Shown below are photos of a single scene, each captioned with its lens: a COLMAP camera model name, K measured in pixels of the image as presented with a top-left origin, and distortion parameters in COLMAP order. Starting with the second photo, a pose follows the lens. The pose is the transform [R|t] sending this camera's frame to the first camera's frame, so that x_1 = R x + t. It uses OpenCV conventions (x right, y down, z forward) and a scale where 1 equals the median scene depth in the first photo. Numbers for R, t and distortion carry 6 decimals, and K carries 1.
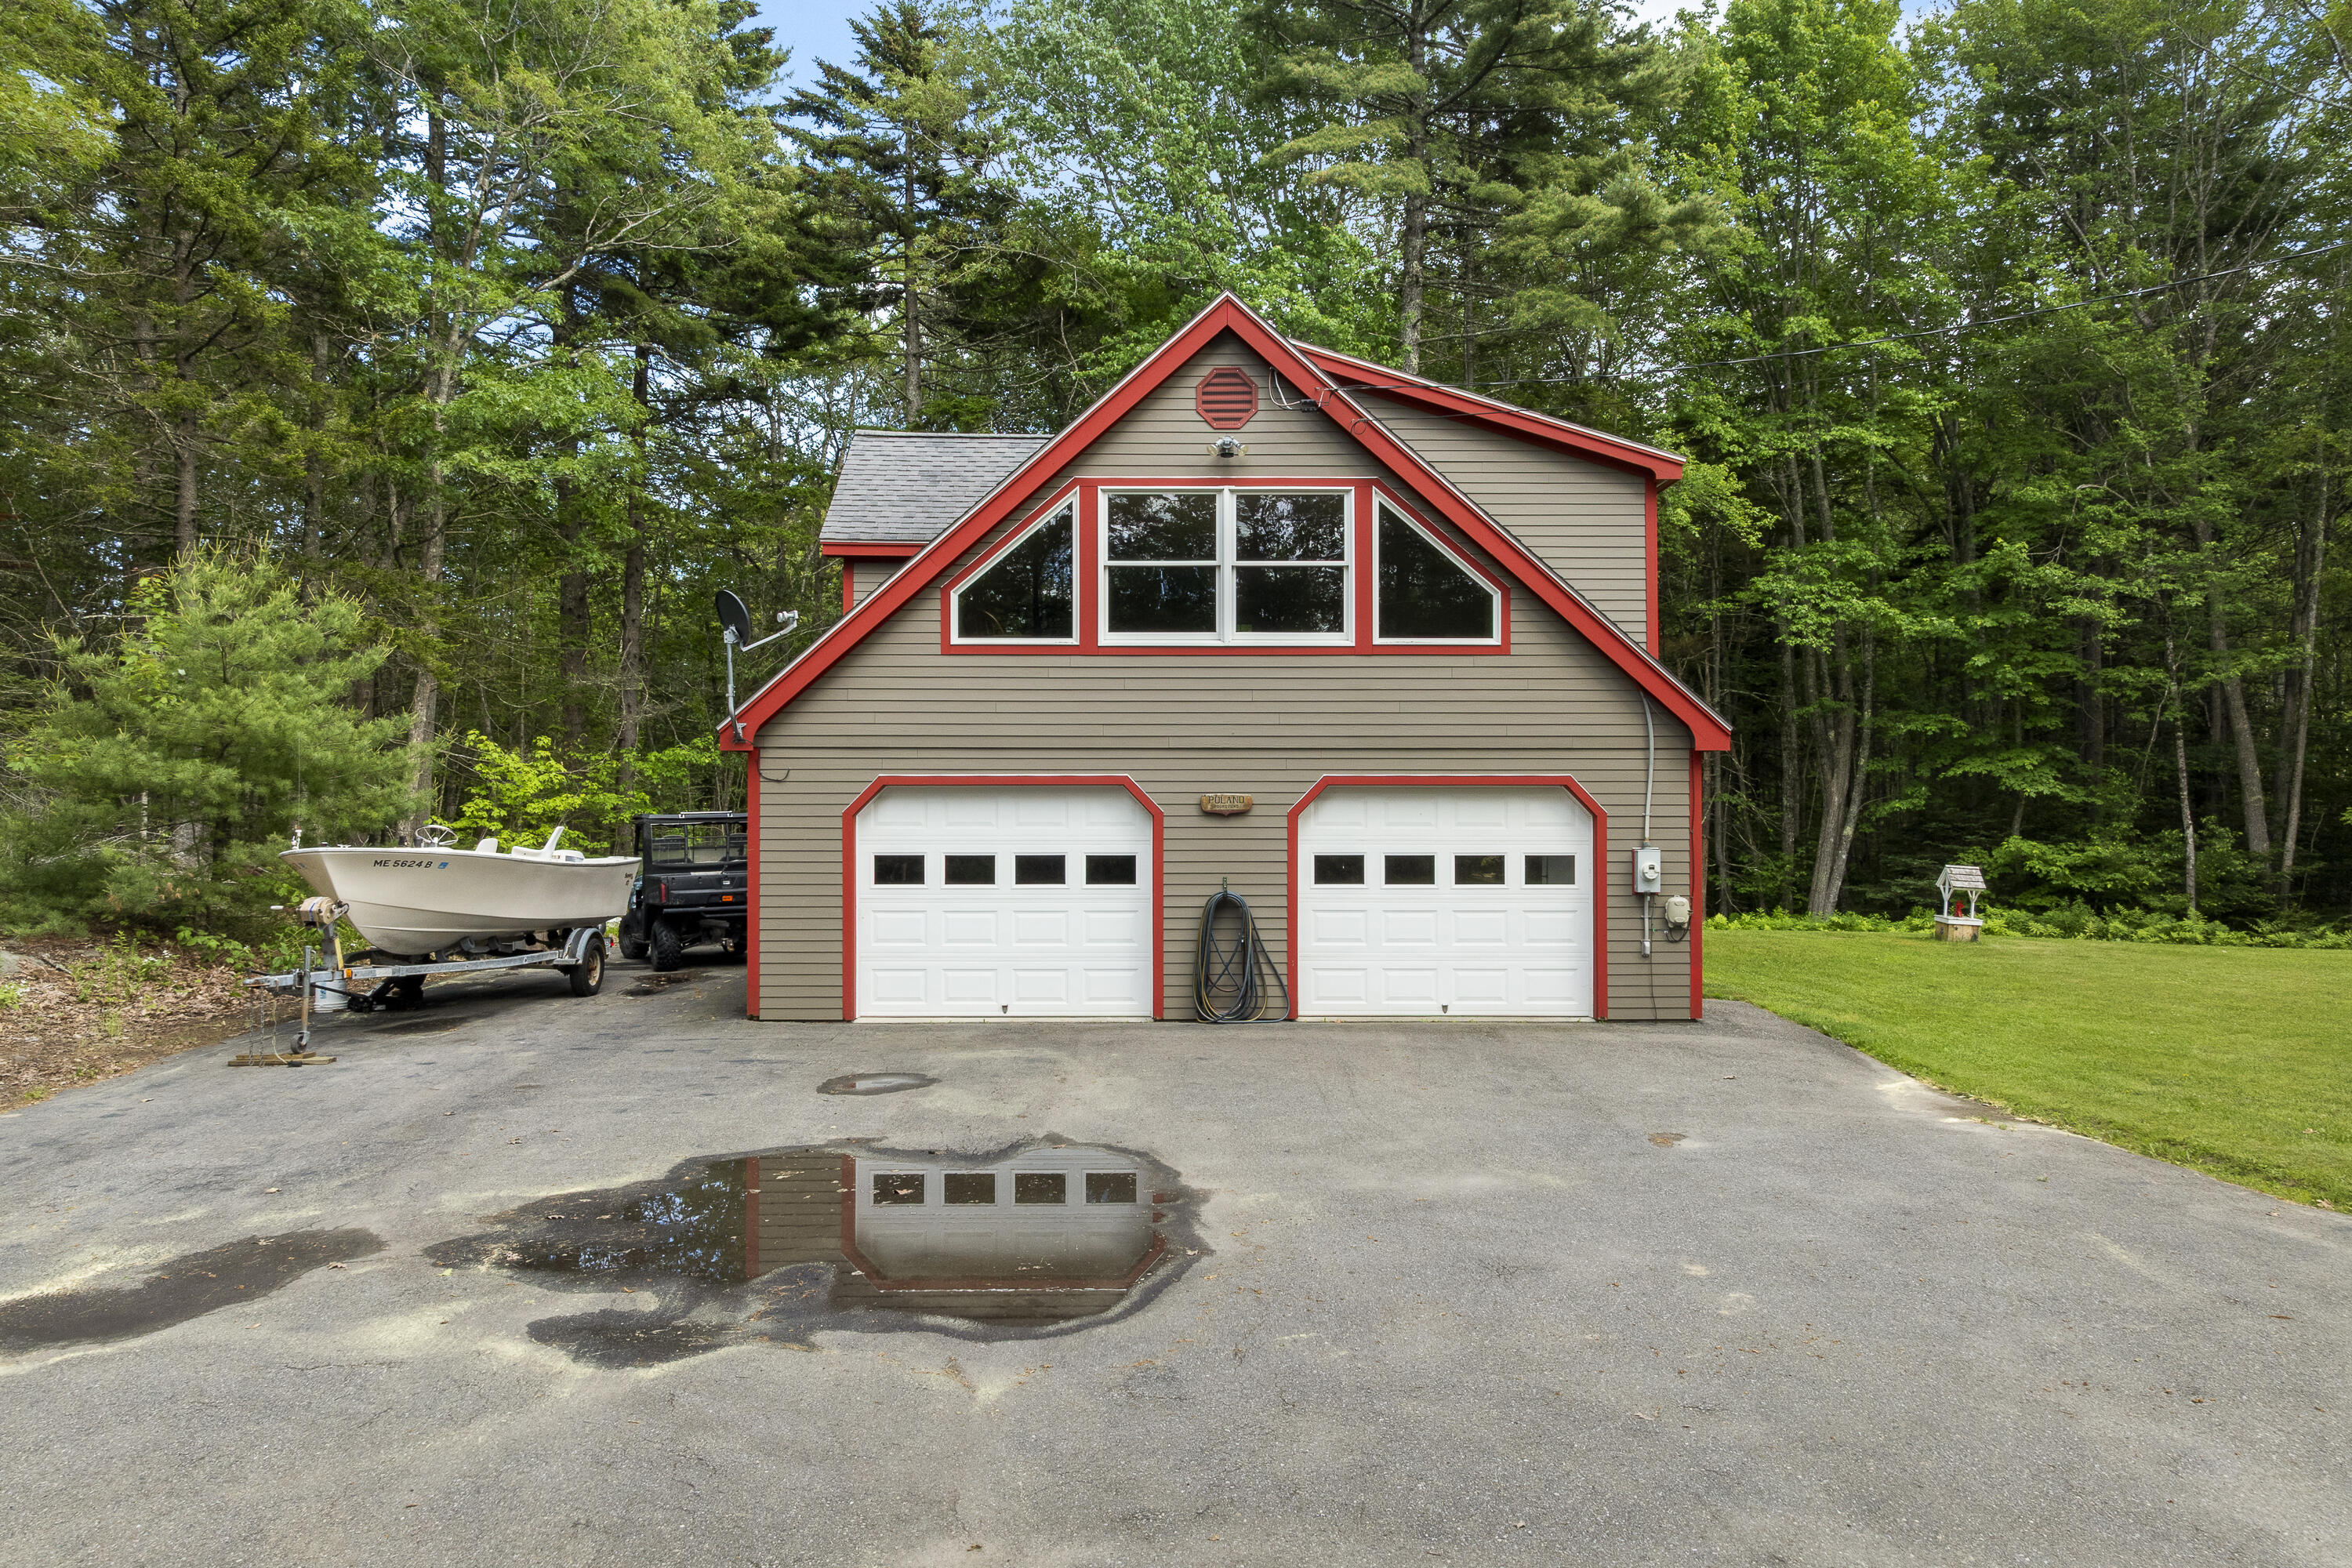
lens RADIAL K [[1626.2, 0, 1173.2], [0, 1626.2, 773.6], [0, 0, 1]] dist [-0.010444, 0.012990]
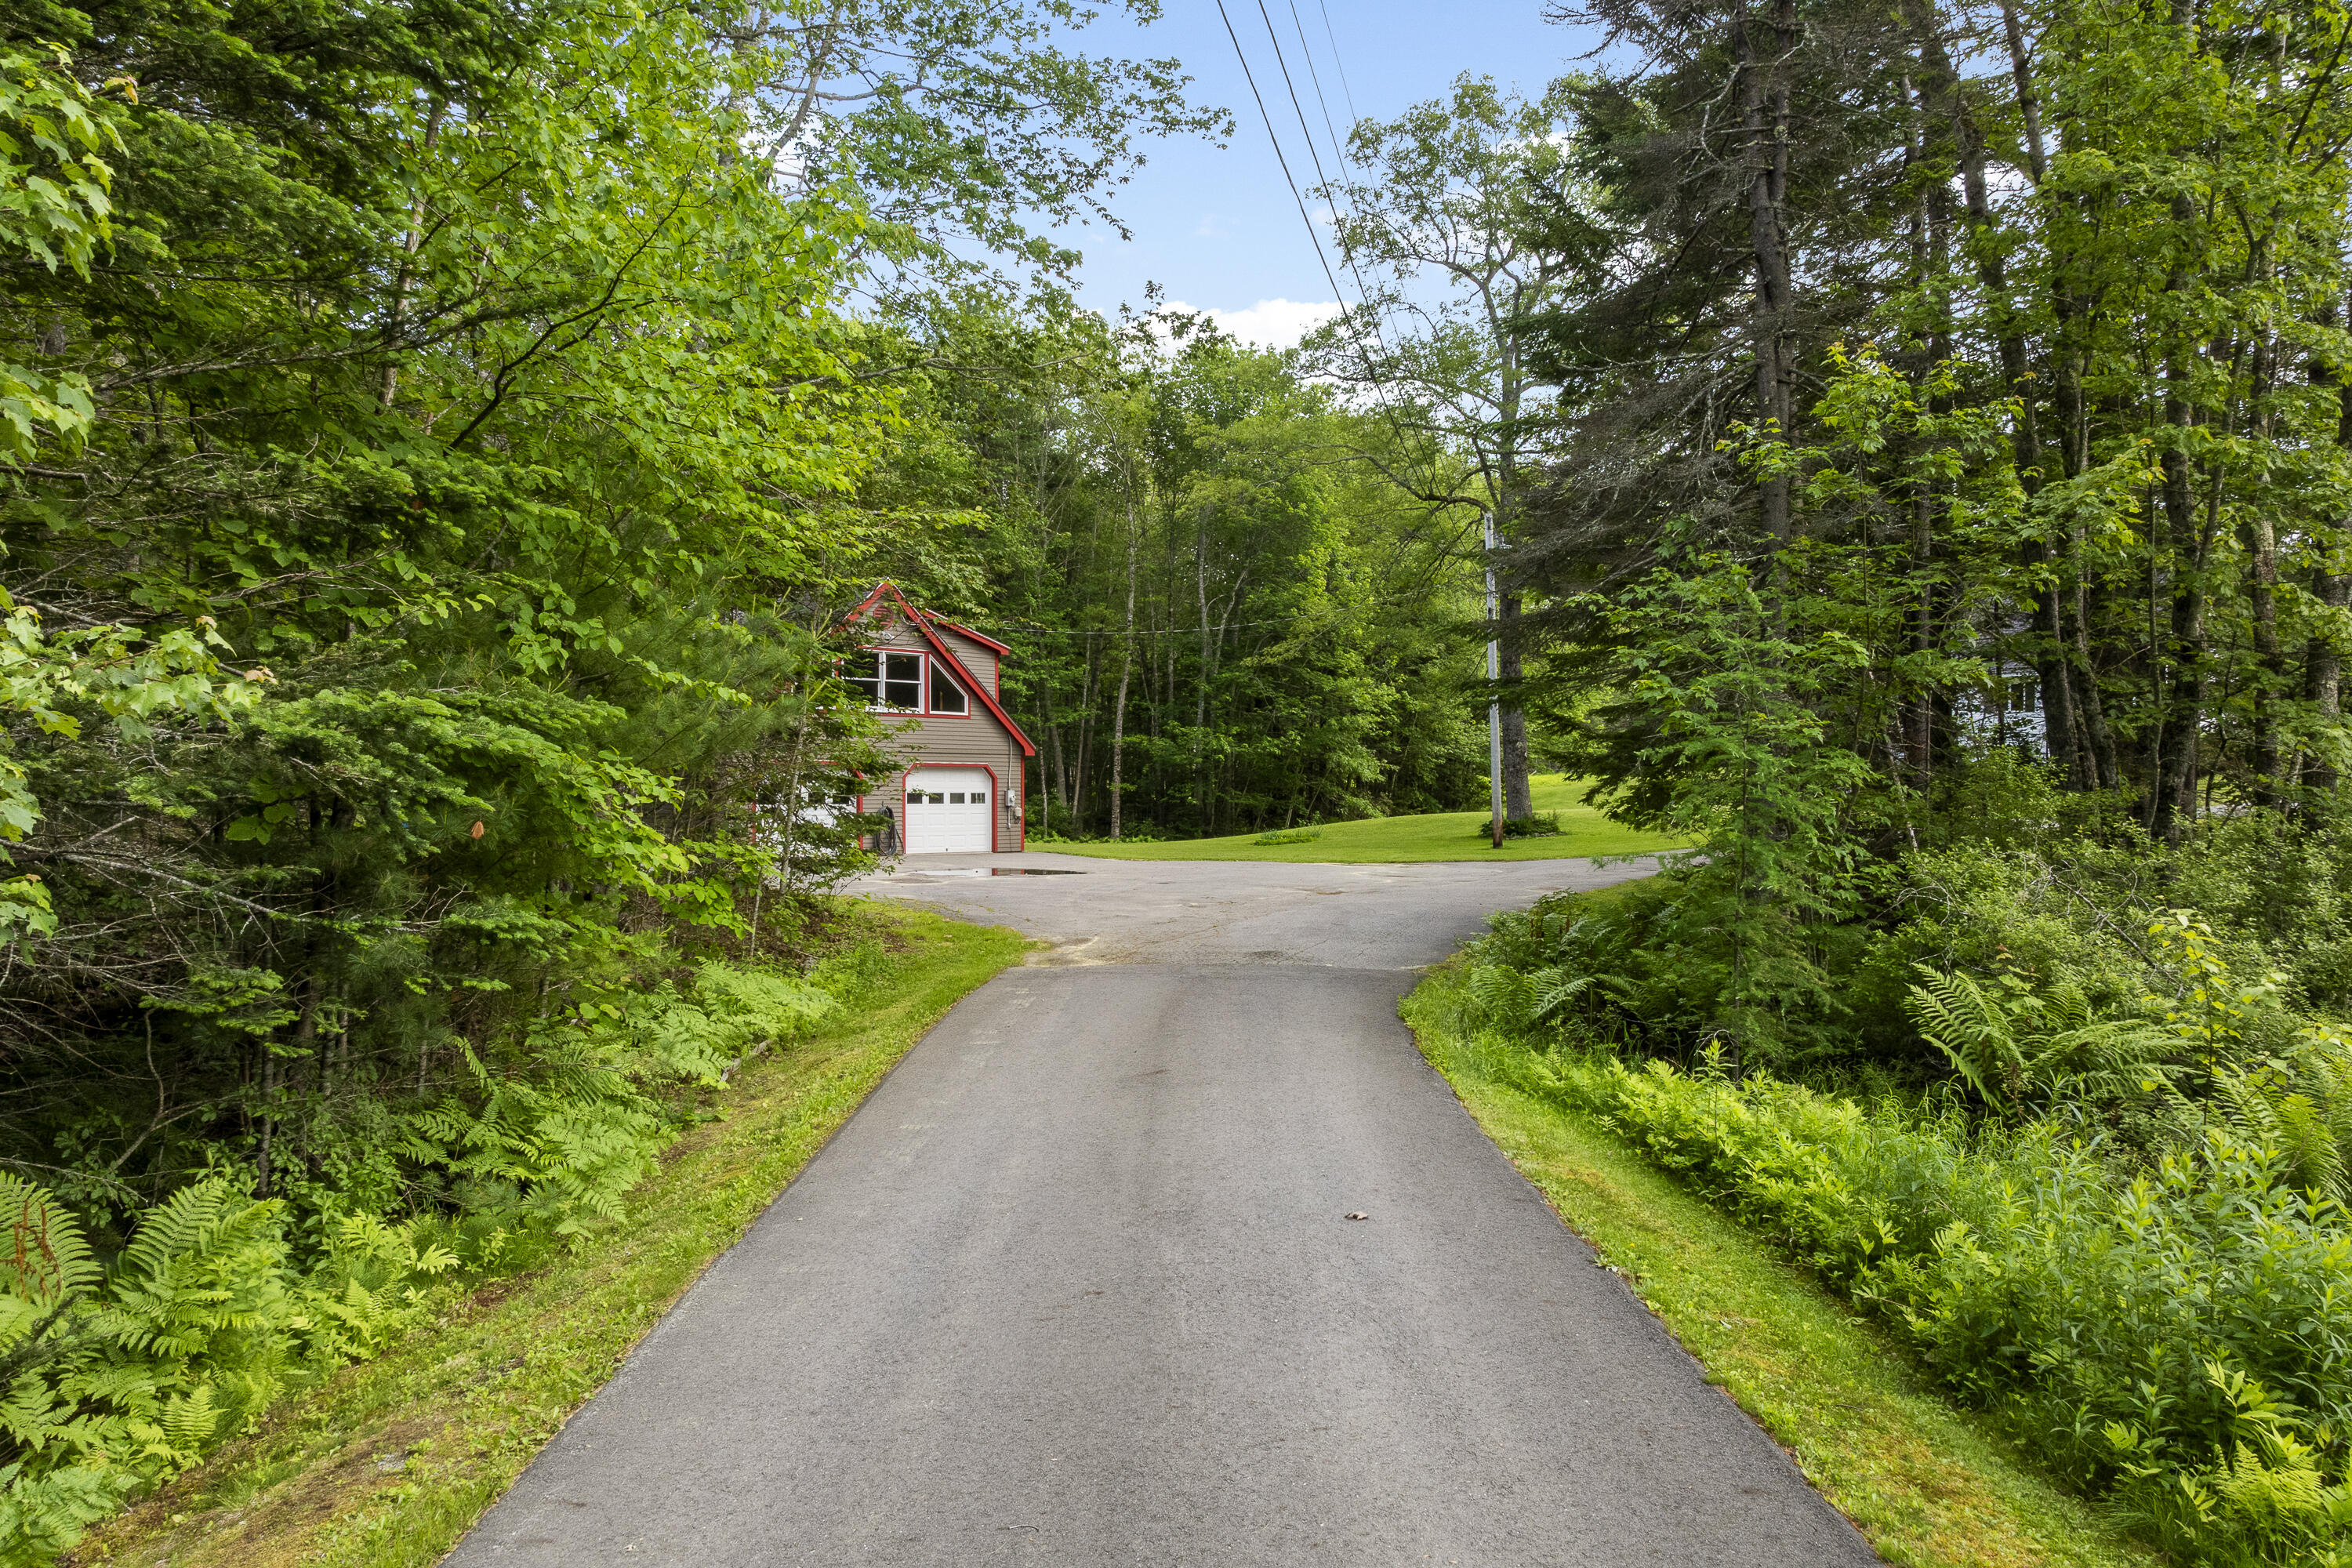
lens RADIAL K [[1626.2, 0, 1167.3], [0, 1626.2, 792.9], [0, 0, 1]] dist [-0.010444, 0.012990]
pose [[0.708742, 0.000098, 0.705468, -1.468313], [-0.010457, 0.999892, 0.010367, 0.018623], [-0.705390, -0.014724, 0.708666, -1.152913]]
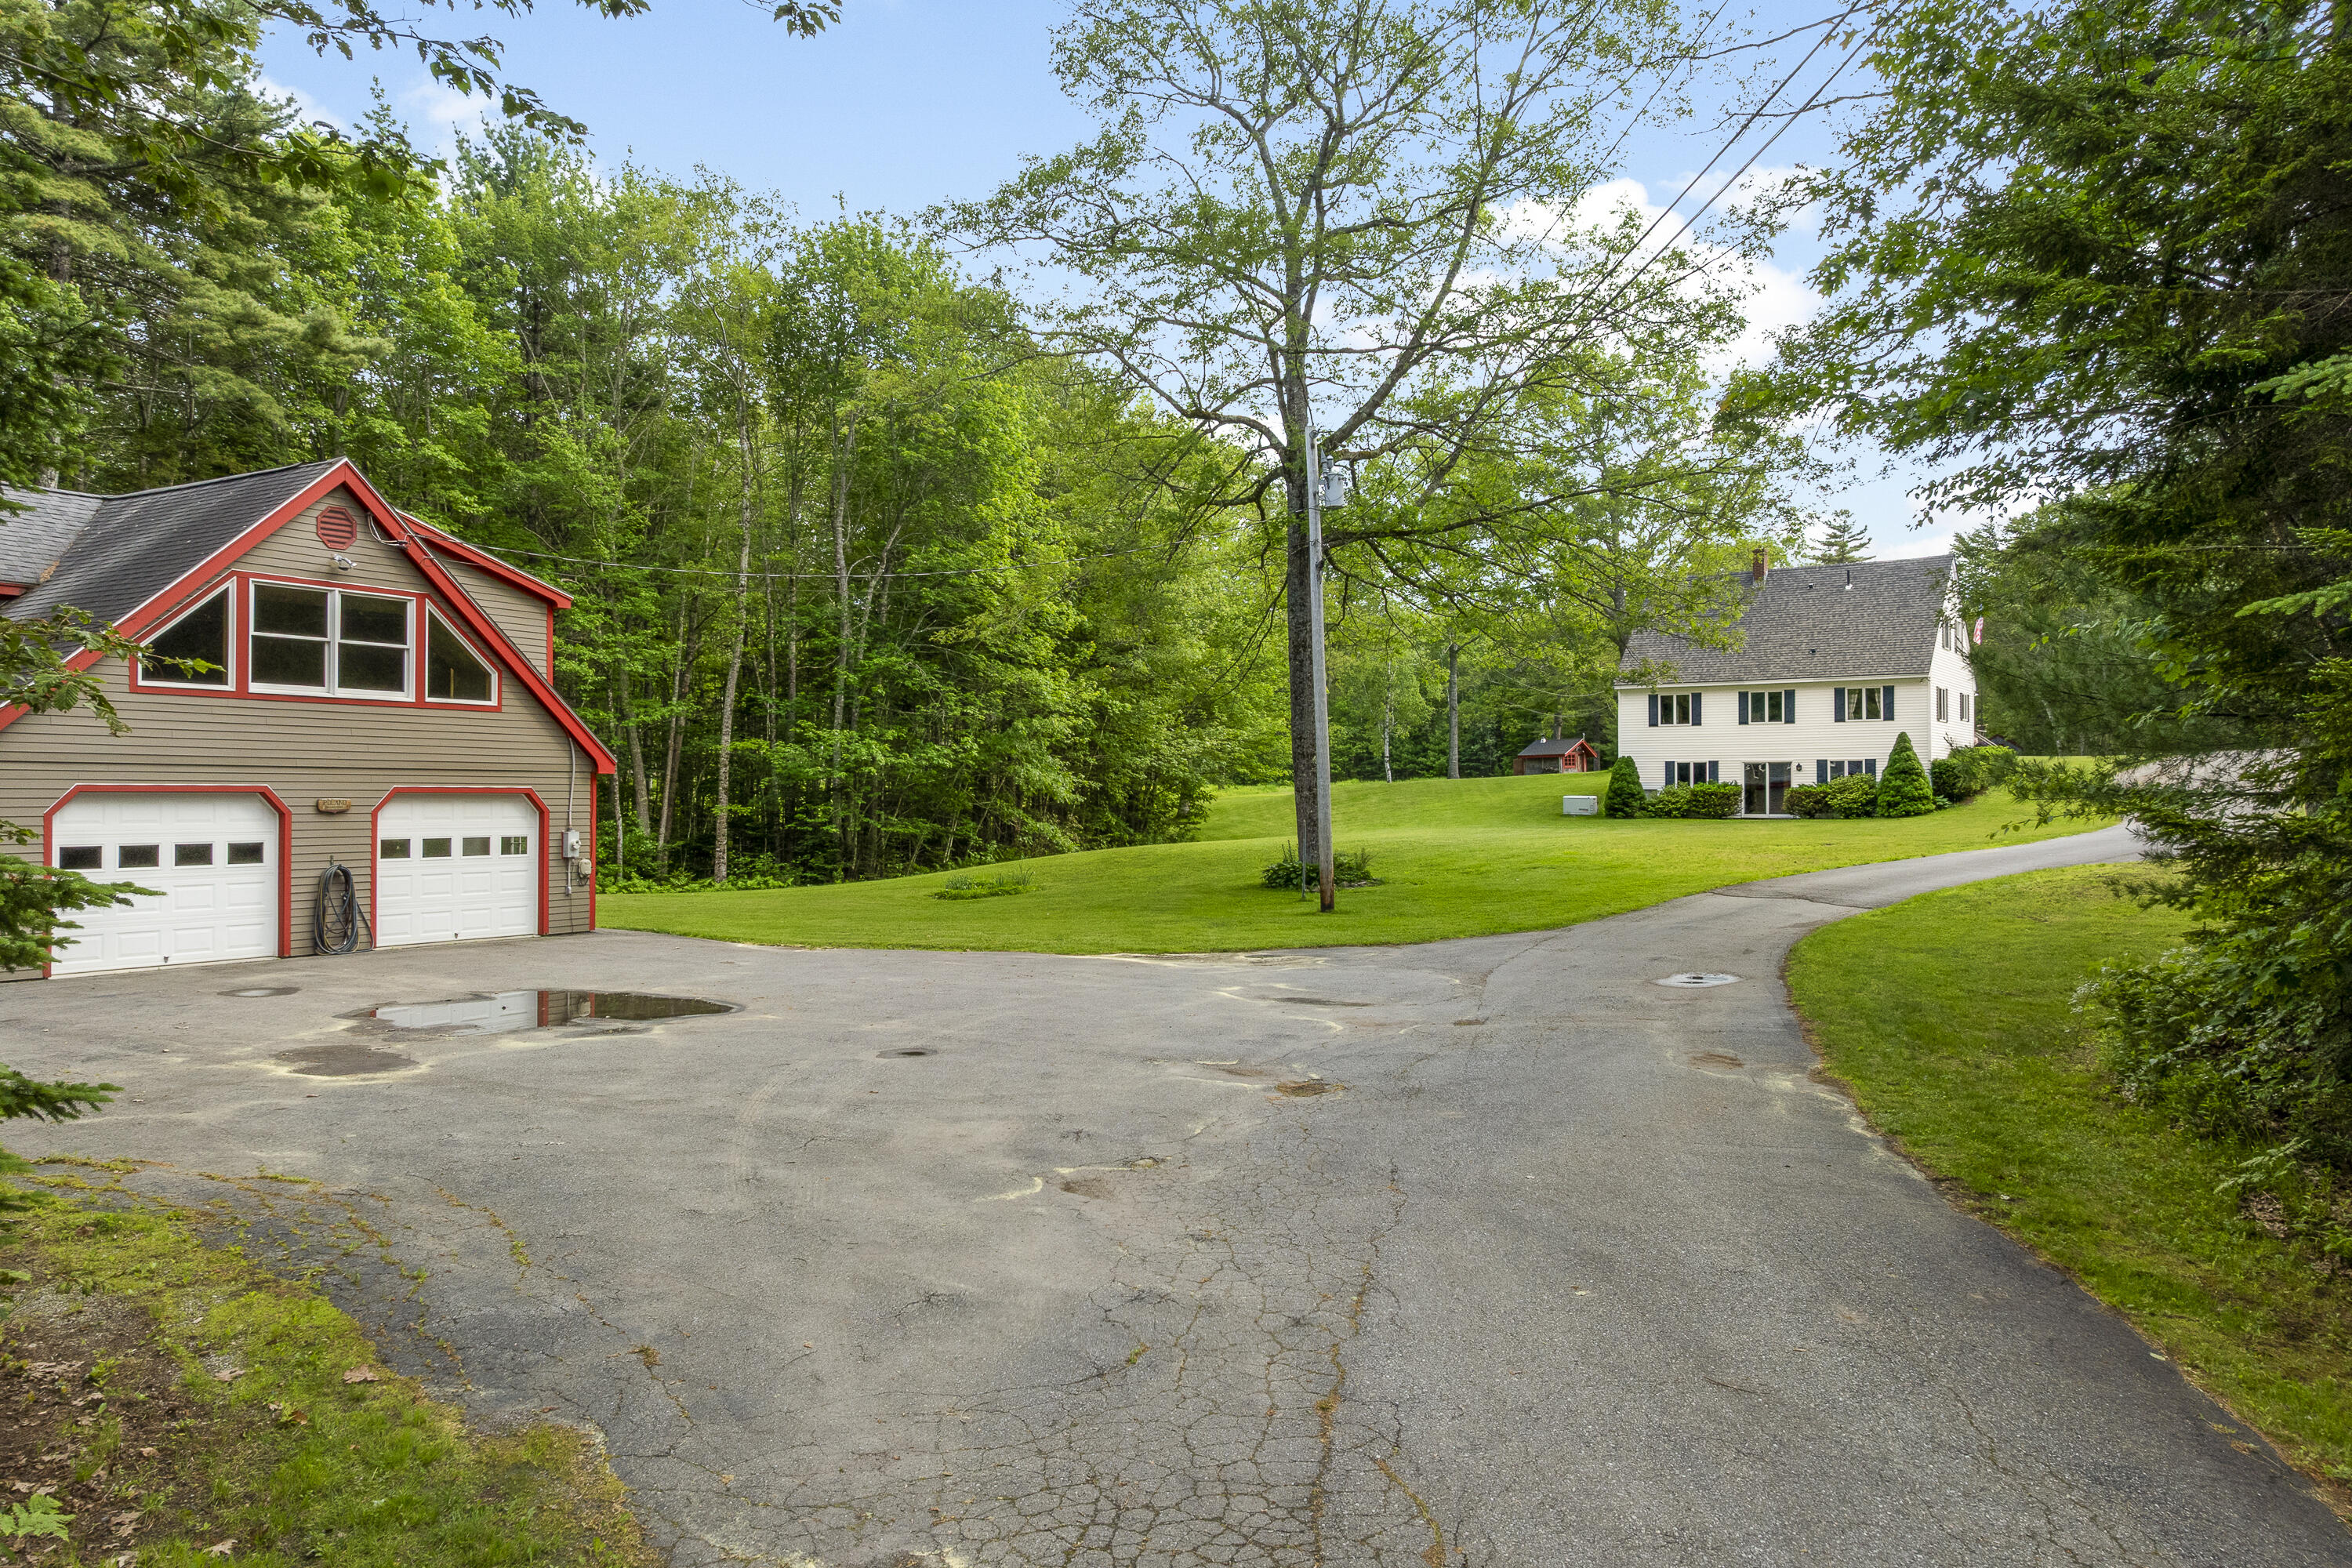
lens RADIAL K [[1626.2, 0, 1188.1], [0, 1626.2, 774.7], [0, 0, 1]] dist [-0.010444, 0.012990]
pose [[0.495197, 0.013959, 0.868669, -0.847646], [-0.016728, 0.999839, -0.006531, -0.012112], [-0.868620, -0.011297, 0.495351, -0.385973]]
